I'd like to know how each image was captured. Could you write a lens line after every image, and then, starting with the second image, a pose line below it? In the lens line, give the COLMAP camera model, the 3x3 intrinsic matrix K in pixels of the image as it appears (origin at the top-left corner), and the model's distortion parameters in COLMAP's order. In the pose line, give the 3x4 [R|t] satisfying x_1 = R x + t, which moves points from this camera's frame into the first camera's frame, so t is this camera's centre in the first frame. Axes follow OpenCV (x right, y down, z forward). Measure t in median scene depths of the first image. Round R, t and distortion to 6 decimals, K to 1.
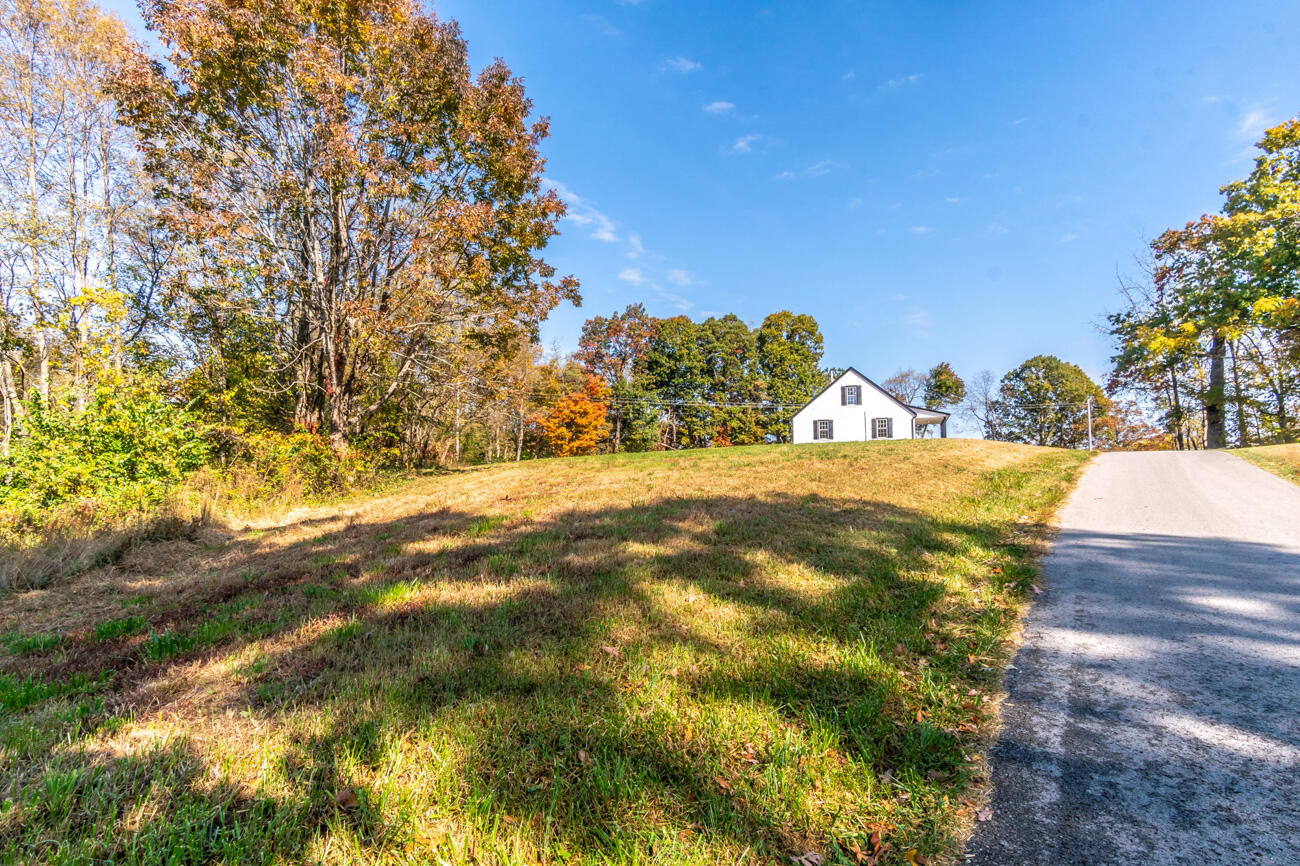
lens RADIAL K [[714.8, 0, 644.2], [0, 714.8, 452.6], [0, 0, 1]] dist [-0.002103, -0.000526]
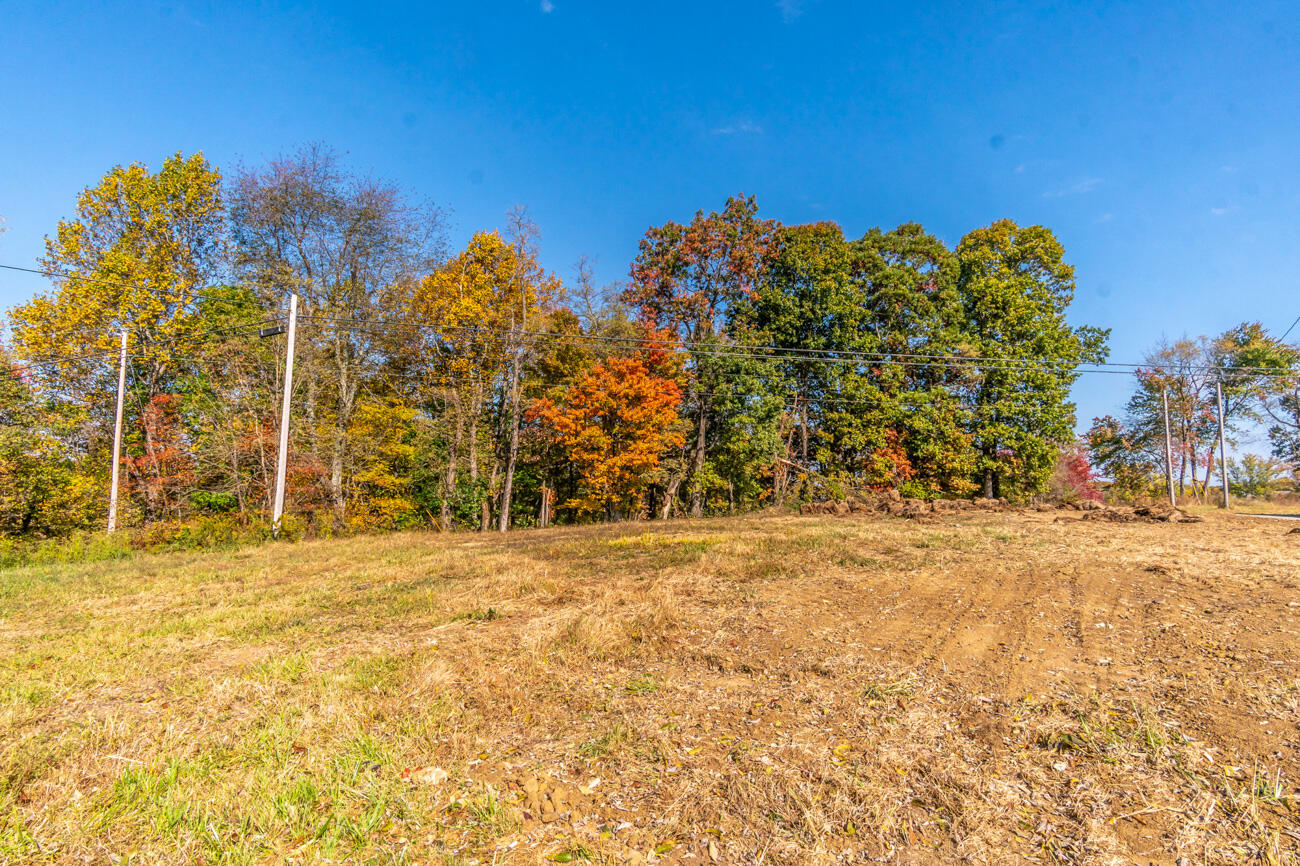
lens RADIAL K [[714.8, 0, 644.2], [0, 714.8, 452.6], [0, 0, 1]] dist [-0.002103, -0.000526]
pose [[0.995578, 0.007750, -0.093616, -0.029832], [-0.009163, 0.999850, -0.014678, -0.009424], [0.093488, 0.015471, 0.995500, 0.474911]]
